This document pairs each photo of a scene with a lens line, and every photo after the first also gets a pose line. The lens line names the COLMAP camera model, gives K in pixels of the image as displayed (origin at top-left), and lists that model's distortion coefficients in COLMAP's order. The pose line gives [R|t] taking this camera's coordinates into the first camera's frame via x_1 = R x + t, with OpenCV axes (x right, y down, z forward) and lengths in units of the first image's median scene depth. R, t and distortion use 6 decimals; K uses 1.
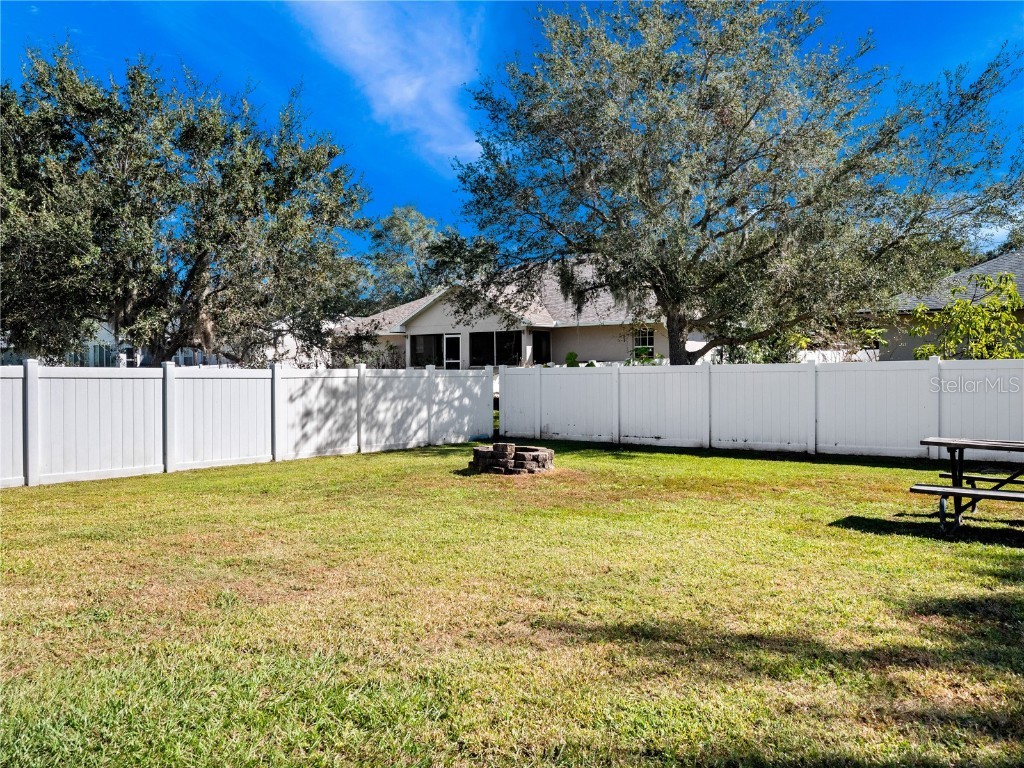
lens RADIAL K [[830.0, 0, 512.0], [0, 830.0, 384.0], [0, 0, 1]] dist [0.005214, 0.003702]
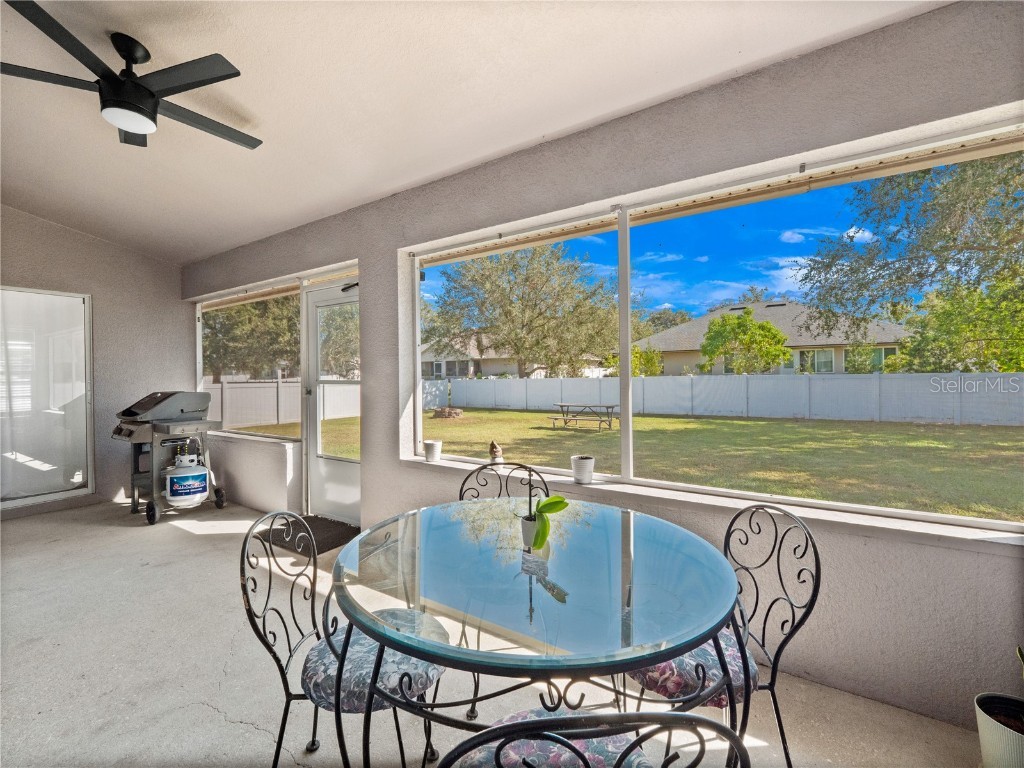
lens RADIAL K [[456.0, 0, 512.0], [0, 456.0, 384.0], [0, 0, 1]] dist [-0.002916, -0.000435]
pose [[0.997939, -0.010232, 0.063351, 0.083203], [0.009726, 0.999918, 0.008285, -0.015440], [-0.063430, -0.007652, 0.997957, -0.406829]]
